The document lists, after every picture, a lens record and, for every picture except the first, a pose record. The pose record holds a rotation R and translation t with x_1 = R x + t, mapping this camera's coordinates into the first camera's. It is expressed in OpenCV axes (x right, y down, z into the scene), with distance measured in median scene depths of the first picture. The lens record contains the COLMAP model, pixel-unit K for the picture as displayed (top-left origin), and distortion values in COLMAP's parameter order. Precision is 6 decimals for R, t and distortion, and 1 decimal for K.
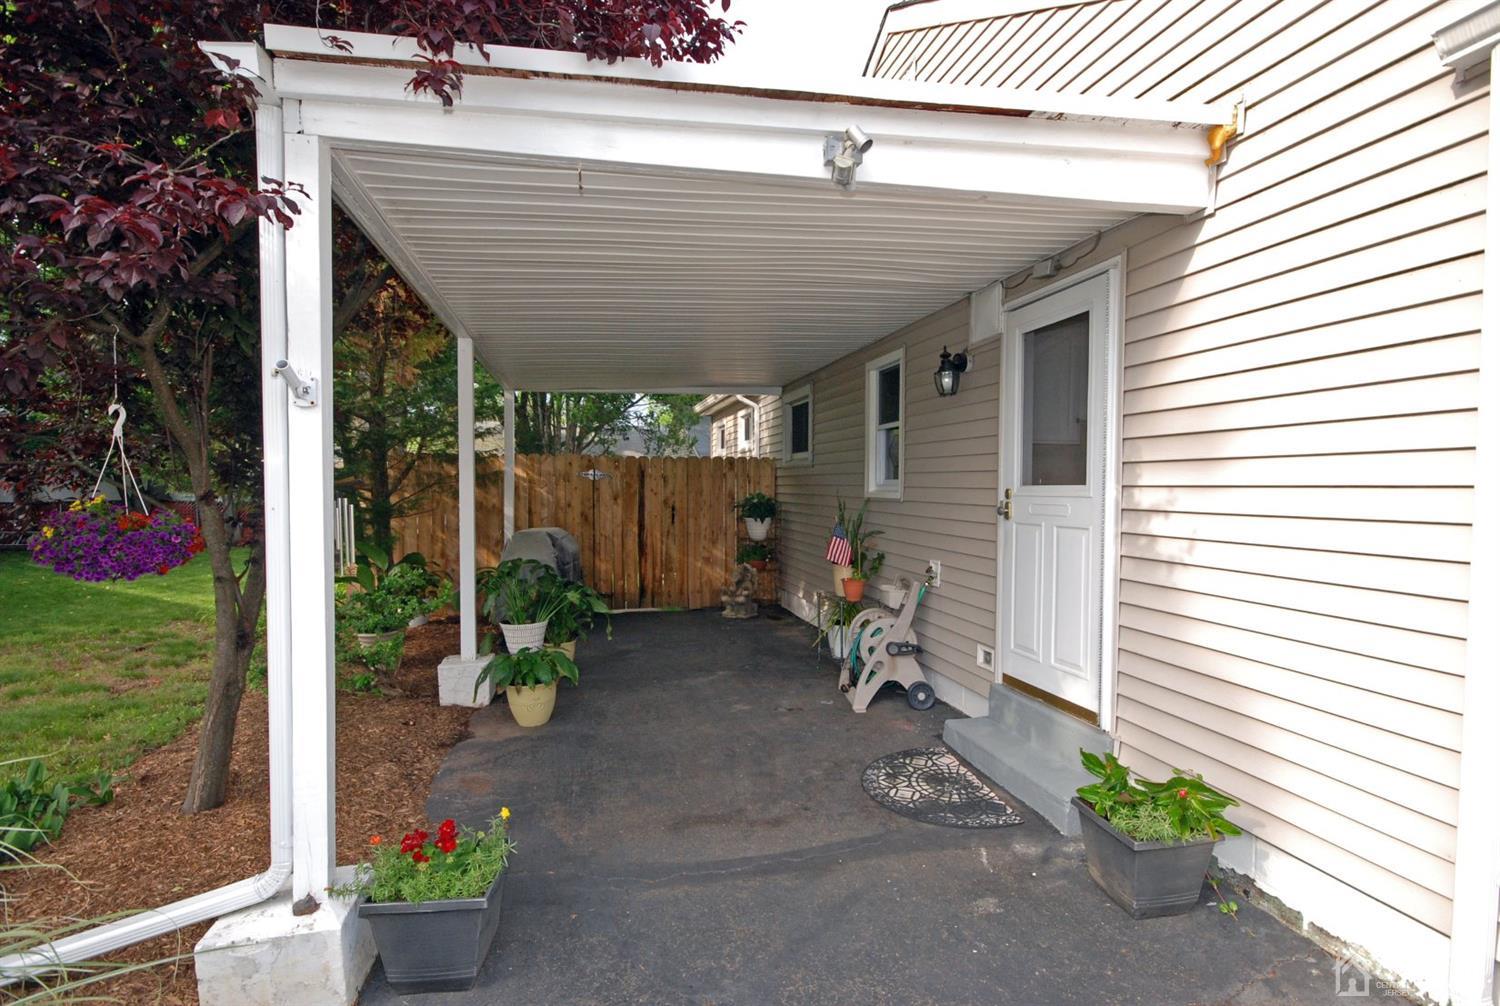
lens RADIAL K [[752.3, 0, 738.8], [0, 752.3, 511.9], [0, 0, 1]] dist [-0.000755, 0.000695]
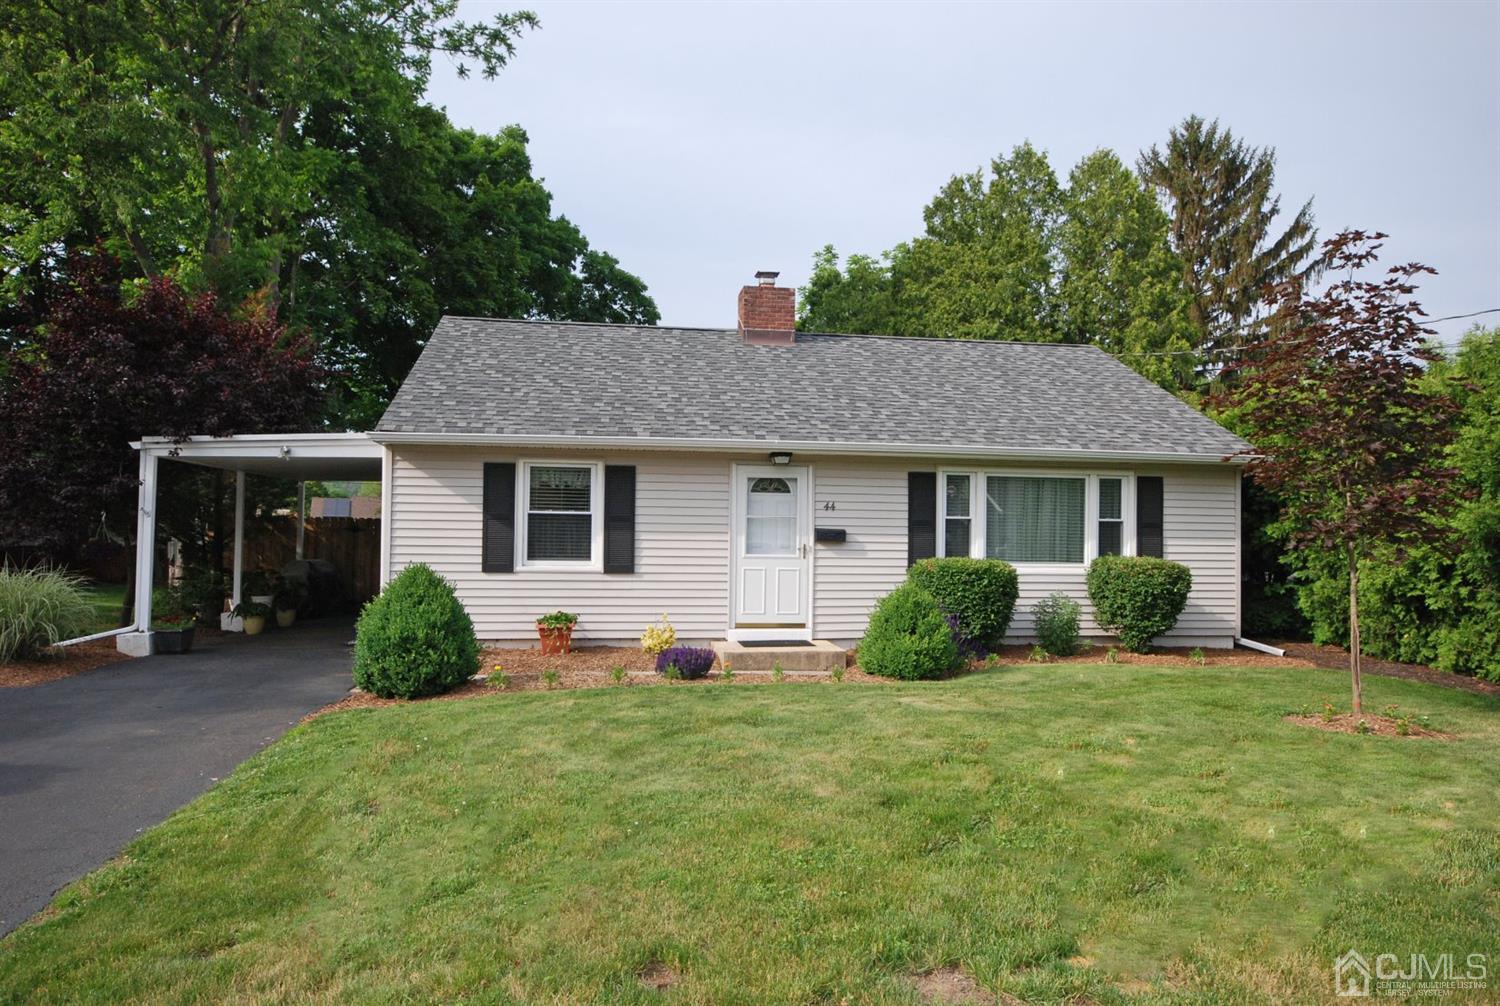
lens RADIAL K [[975.6, 0, 750.8], [0, 975.6, 508.2], [0, 0, 1]] dist [0.008171, 0.000838]
pose [[0.998313, 0.006926, -0.057649, 0.848014], [-0.010740, 0.997755, -0.066110, 0.039554], [0.057062, 0.066618, 0.996146, -1.165924]]
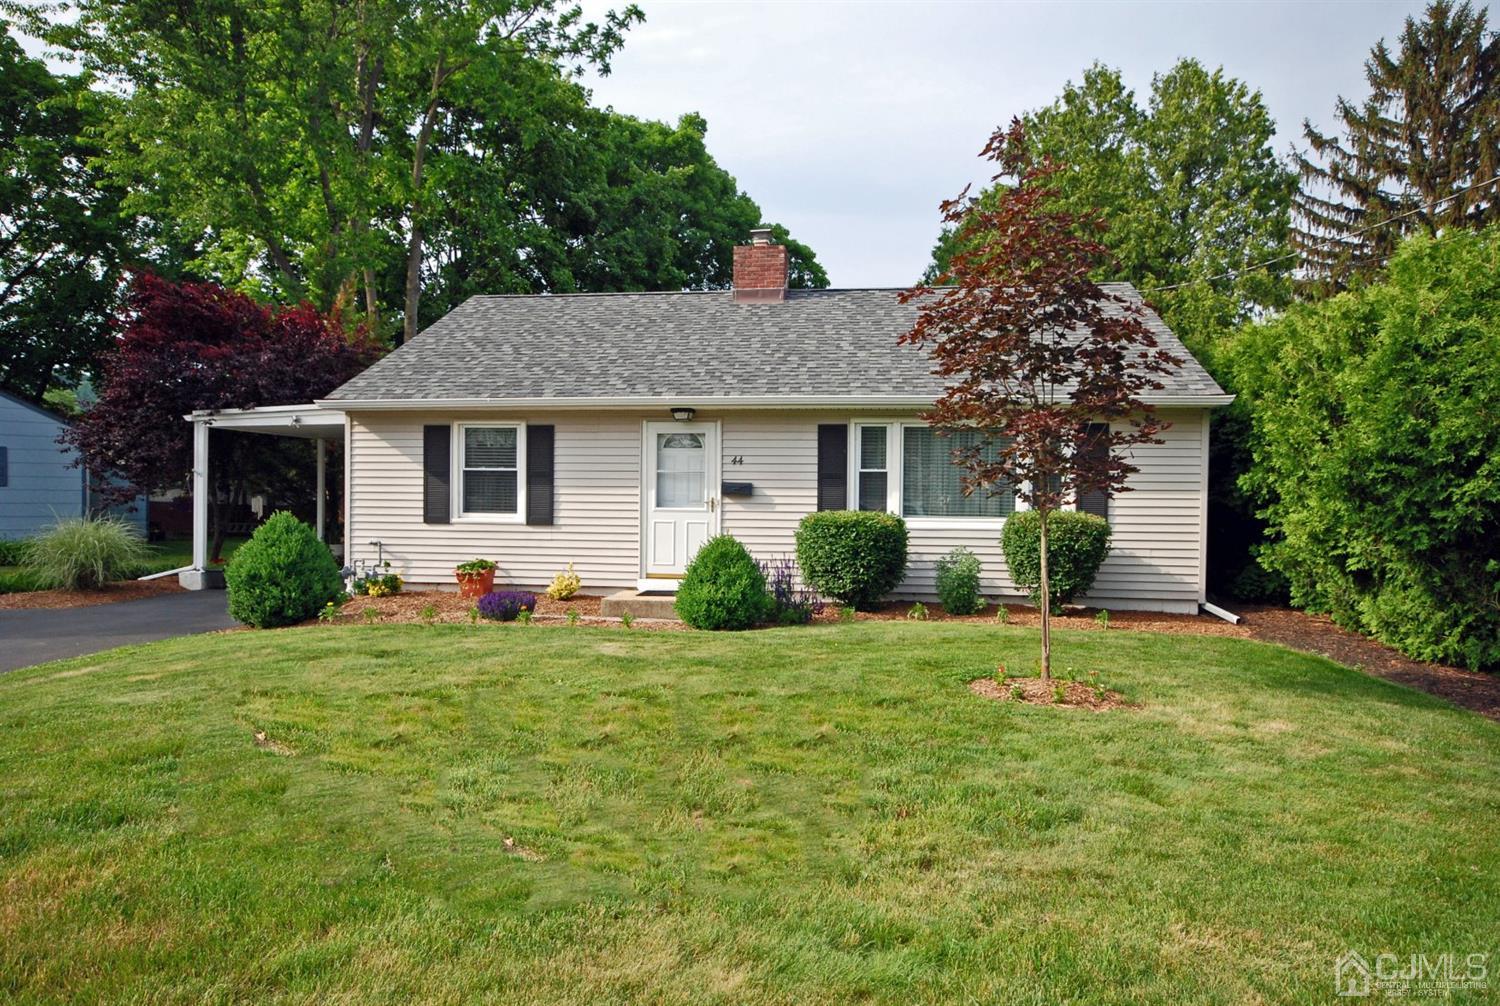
lens RADIAL K [[942.1, 0, 756.4], [0, 942.1, 509.1], [0, 0, 1]] dist [0.006208, 0.012612]
pose [[0.939189, 0.009641, -0.343264, 1.417965], [-0.018796, 0.999551, -0.023353, 0.045738], [0.342885, 0.028385, 0.938949, -1.028017]]
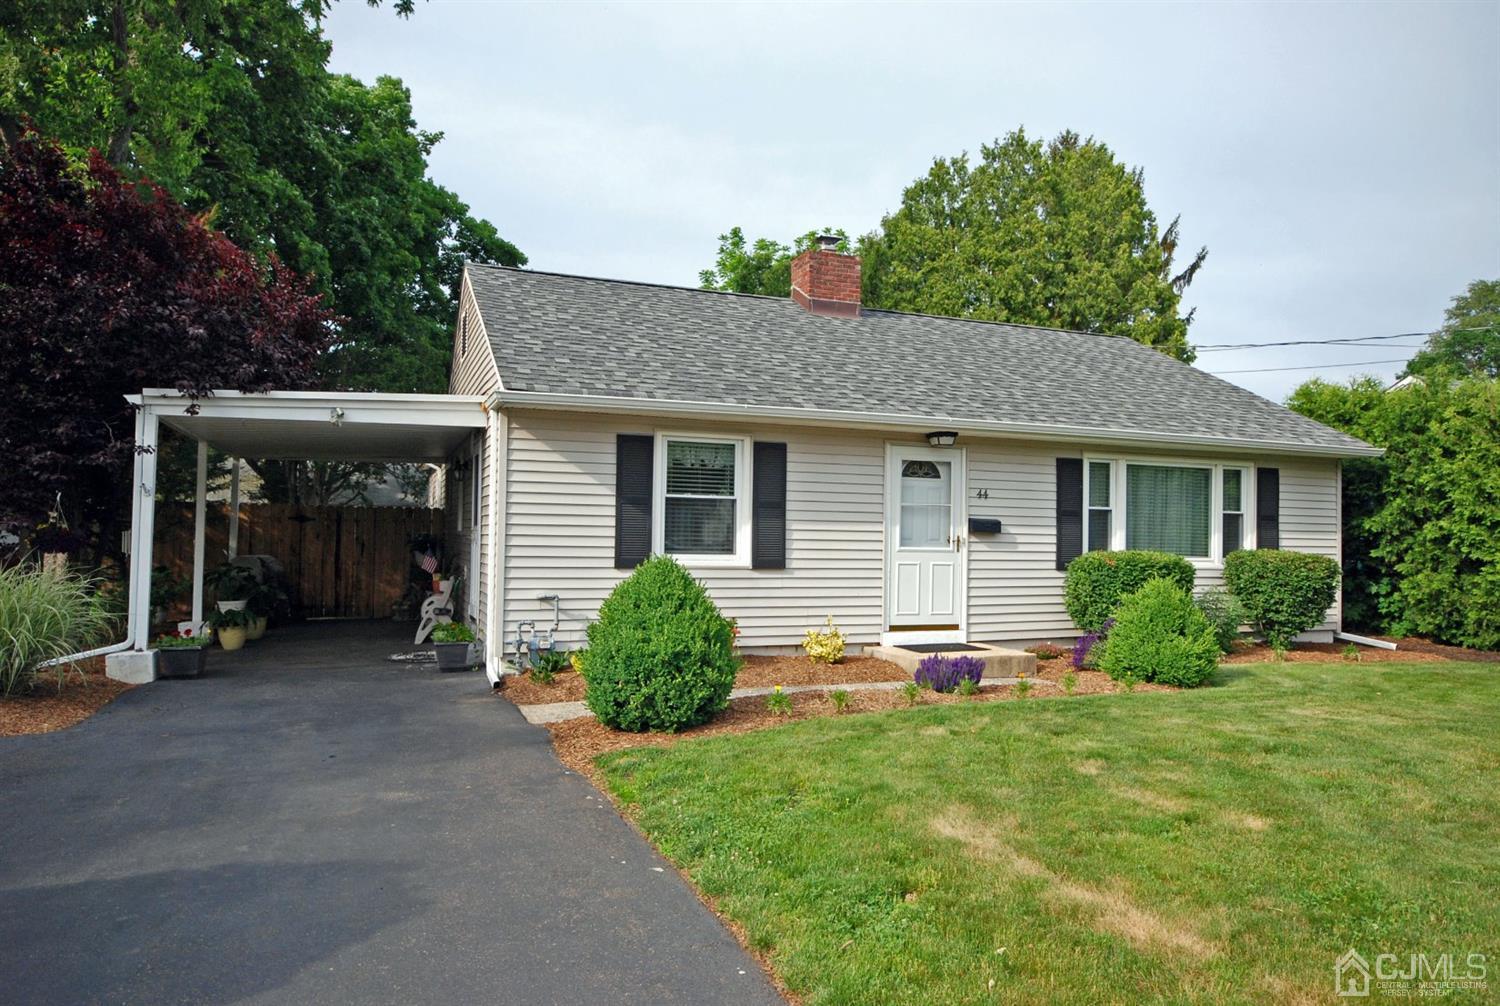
lens RADIAL K [[975.6, 0, 747.4], [0, 975.6, 510.8], [0, 0, 1]] dist [0.008171, 0.000838]
pose [[0.987025, 0.015856, 0.159781, 0.343538], [-0.005758, 0.997967, -0.063465, 0.047150], [-0.160463, 0.061722, 0.985110, -0.937269]]
